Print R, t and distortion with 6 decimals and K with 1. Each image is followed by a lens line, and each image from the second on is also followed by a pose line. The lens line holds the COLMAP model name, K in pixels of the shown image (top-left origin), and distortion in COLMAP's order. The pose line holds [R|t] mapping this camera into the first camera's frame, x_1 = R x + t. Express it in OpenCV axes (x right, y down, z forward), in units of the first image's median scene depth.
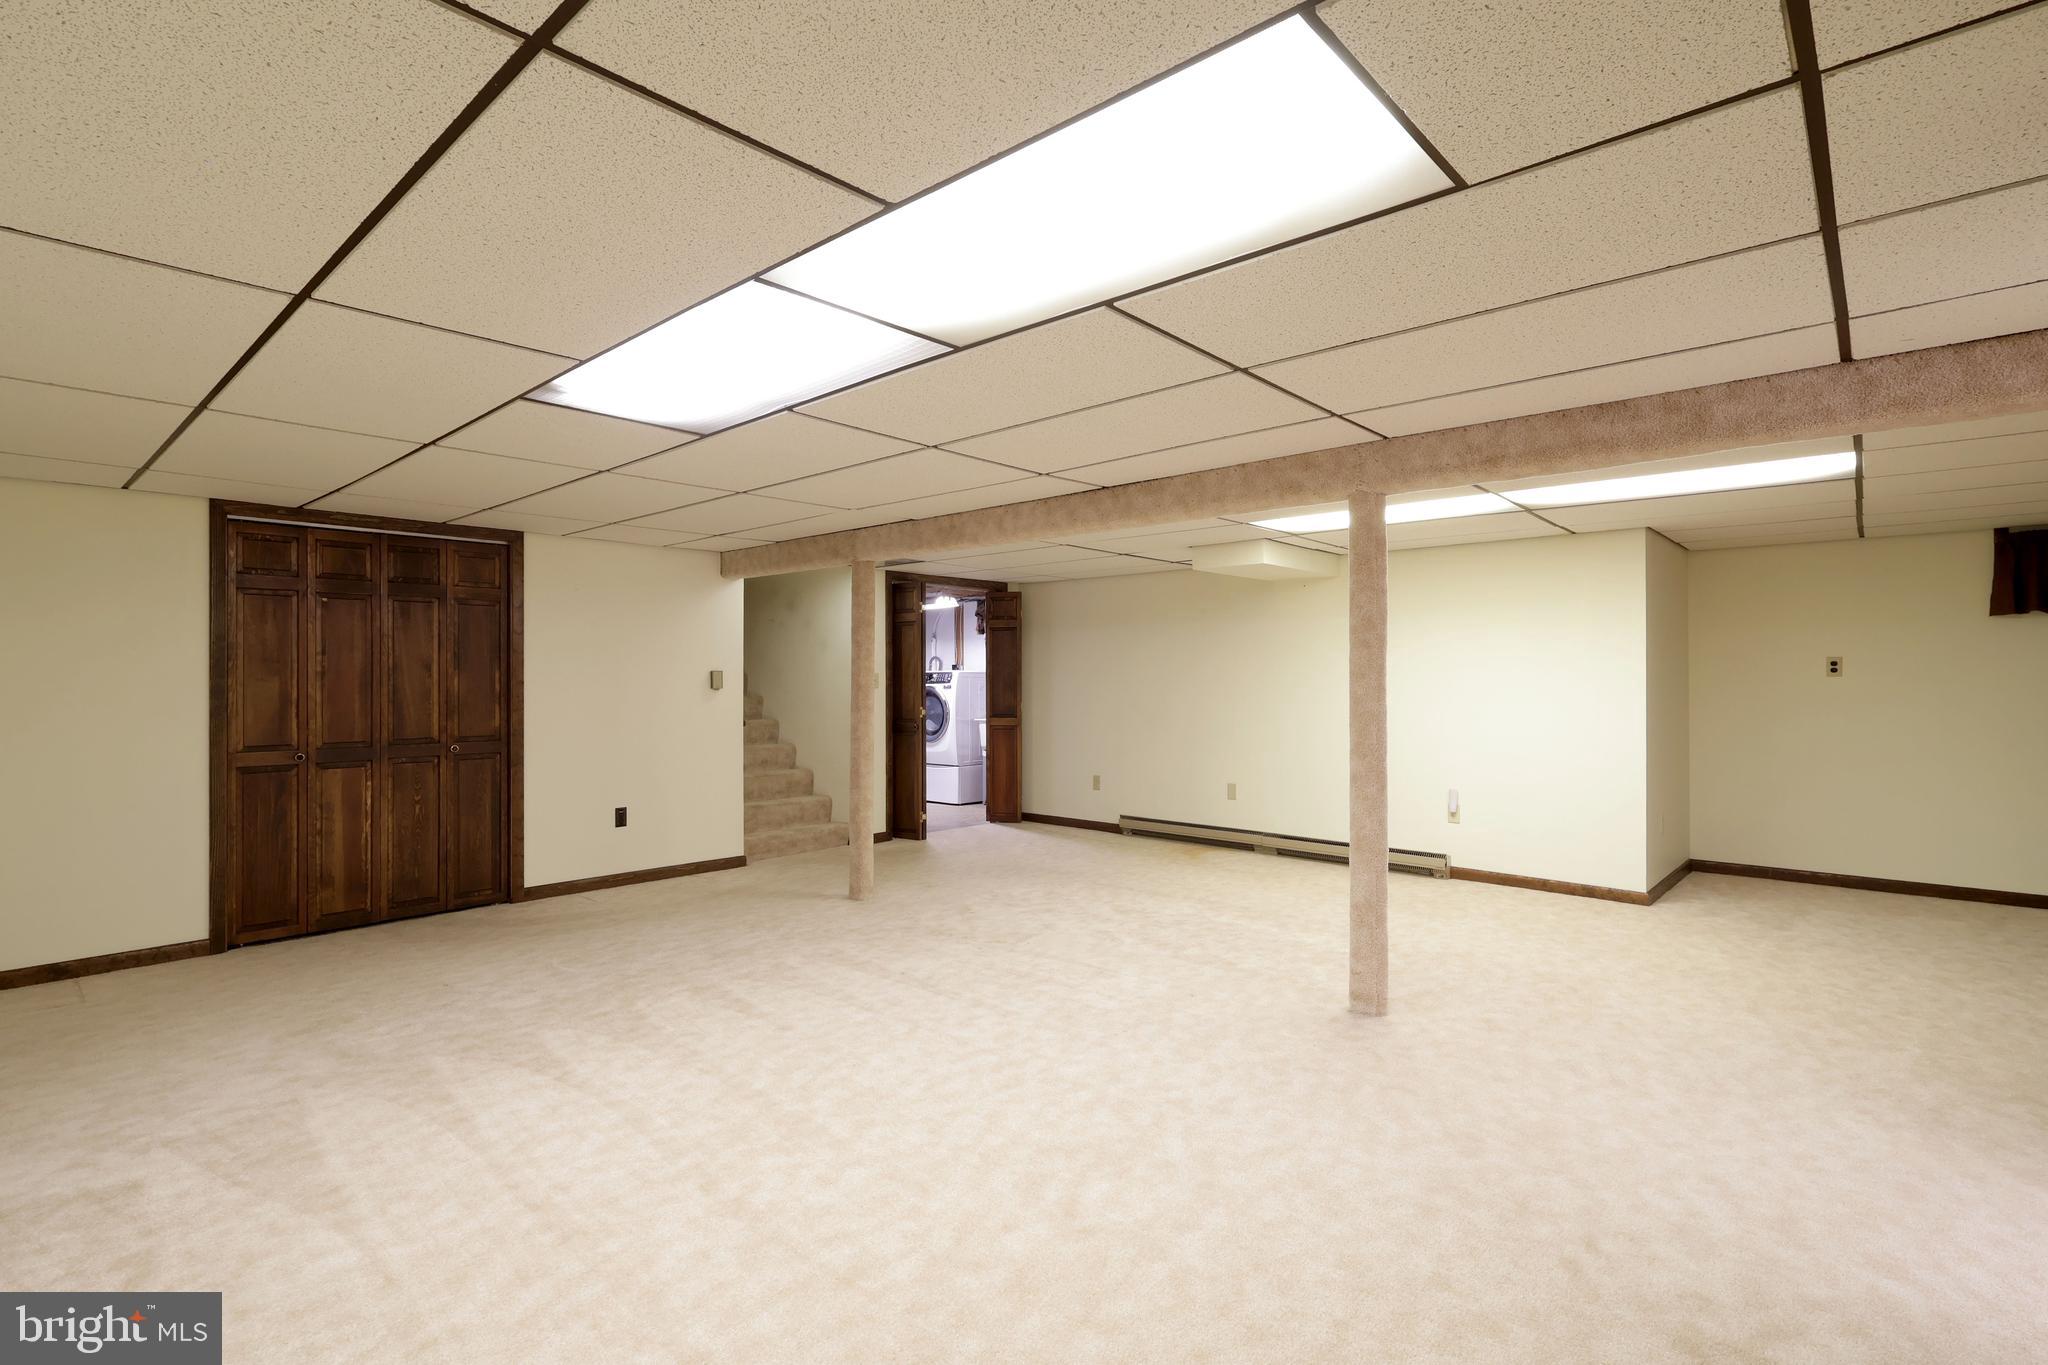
lens RADIAL K [[971.3, 0, 977.8], [0, 971.3, 677.9], [0, 0, 1]] dist [-0.001348, 0.000841]
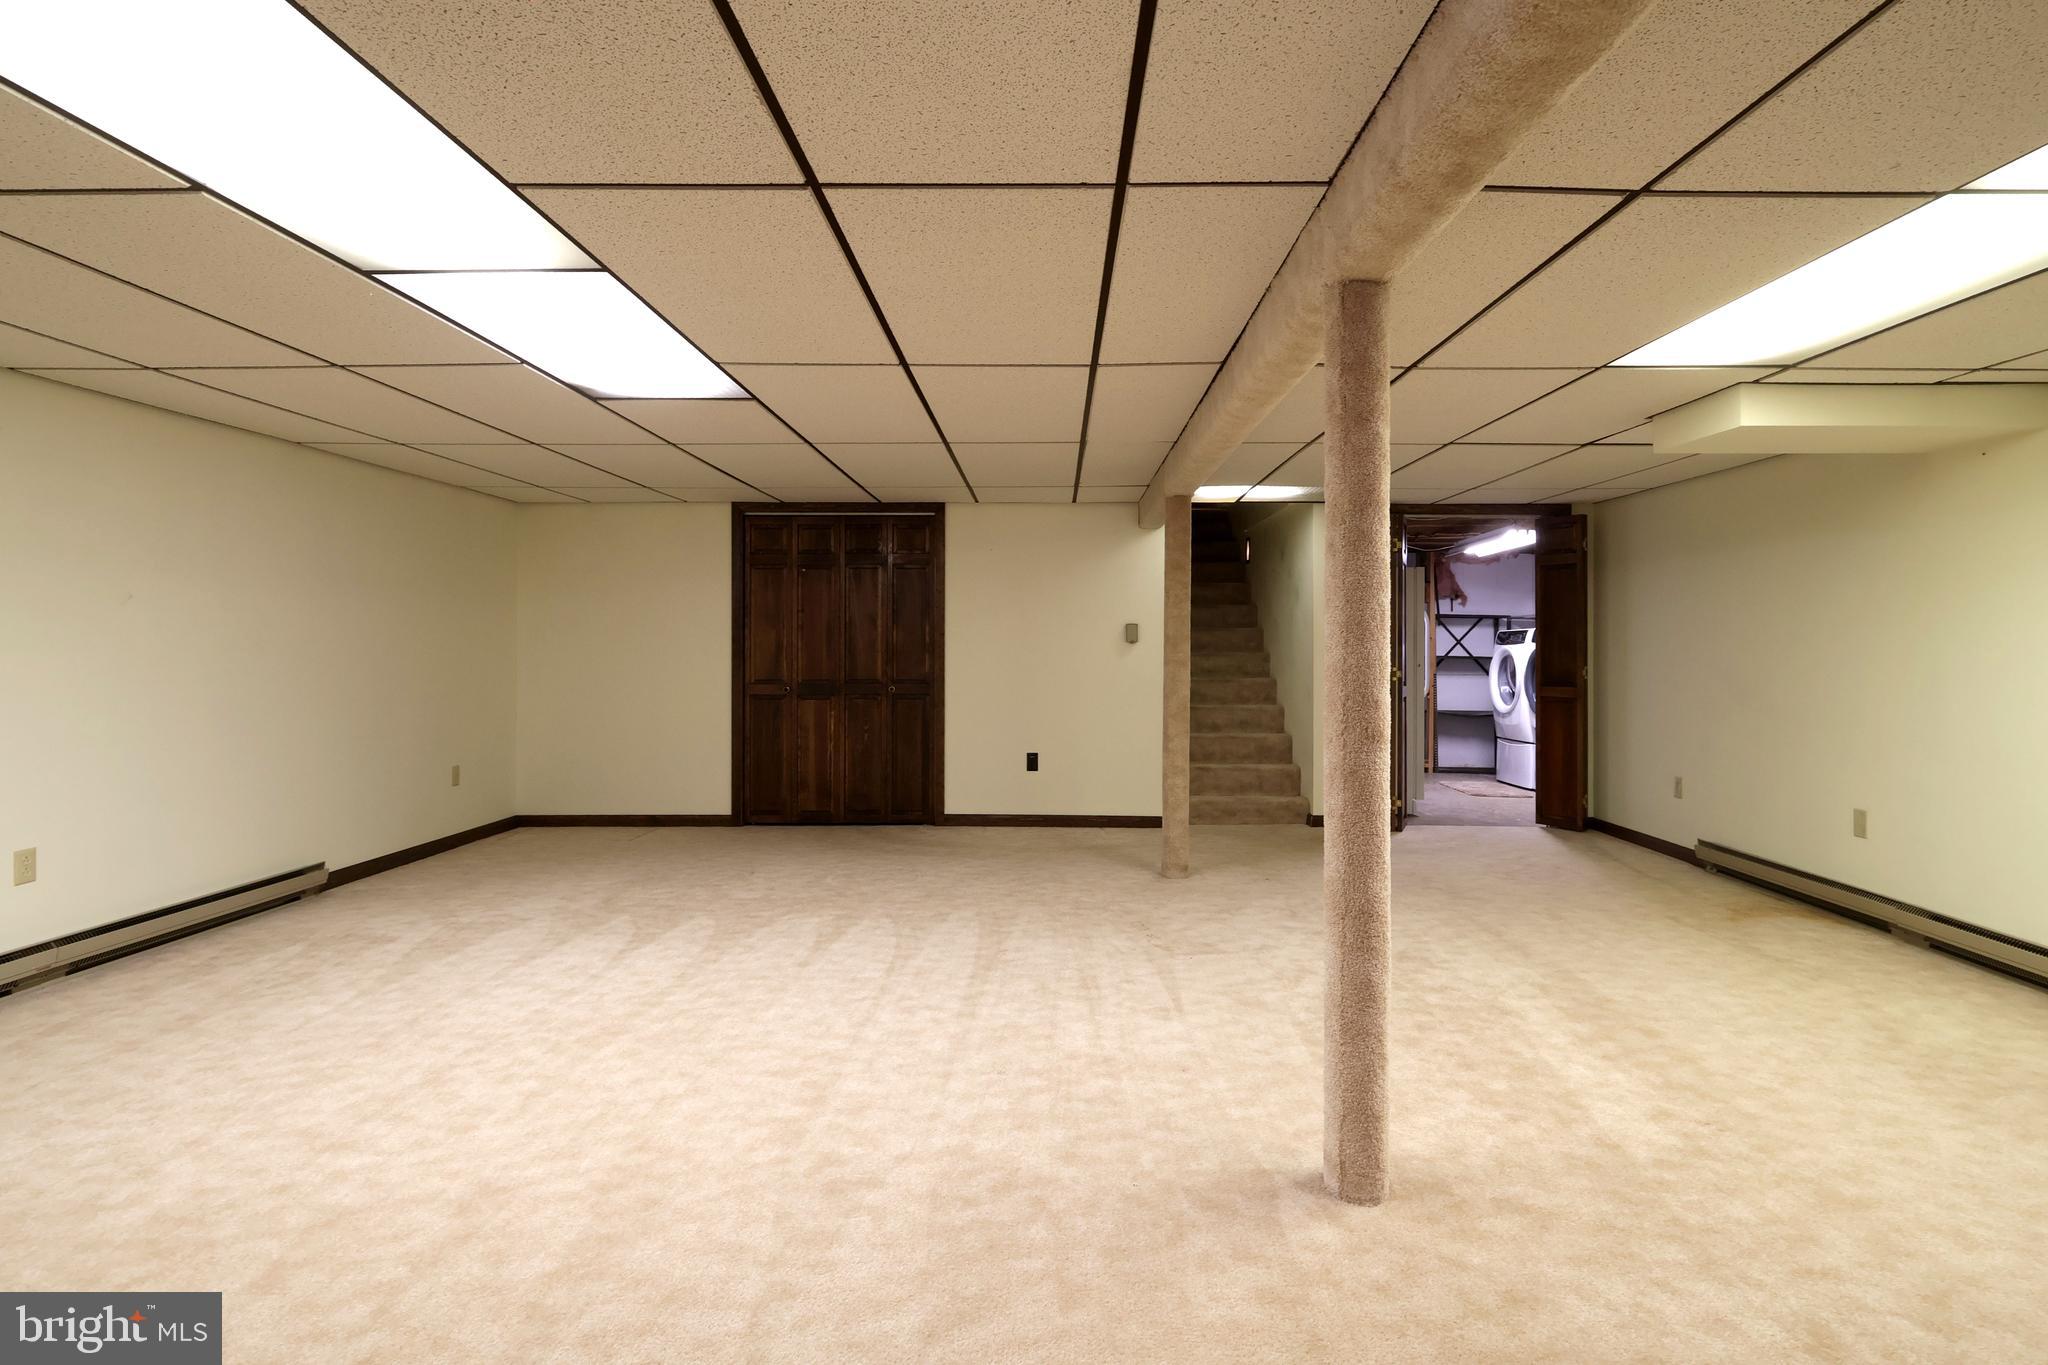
lens RADIAL K [[971.3, 0, 1032.3], [0, 971.3, 645.0], [0, 0, 1]] dist [-0.001348, 0.000841]
pose [[0.680310, 0.005289, -0.732905, 0.520542], [-0.003531, 0.999986, 0.003939, 0.014098], [0.732916, -0.000092, 0.680319, 0.350609]]
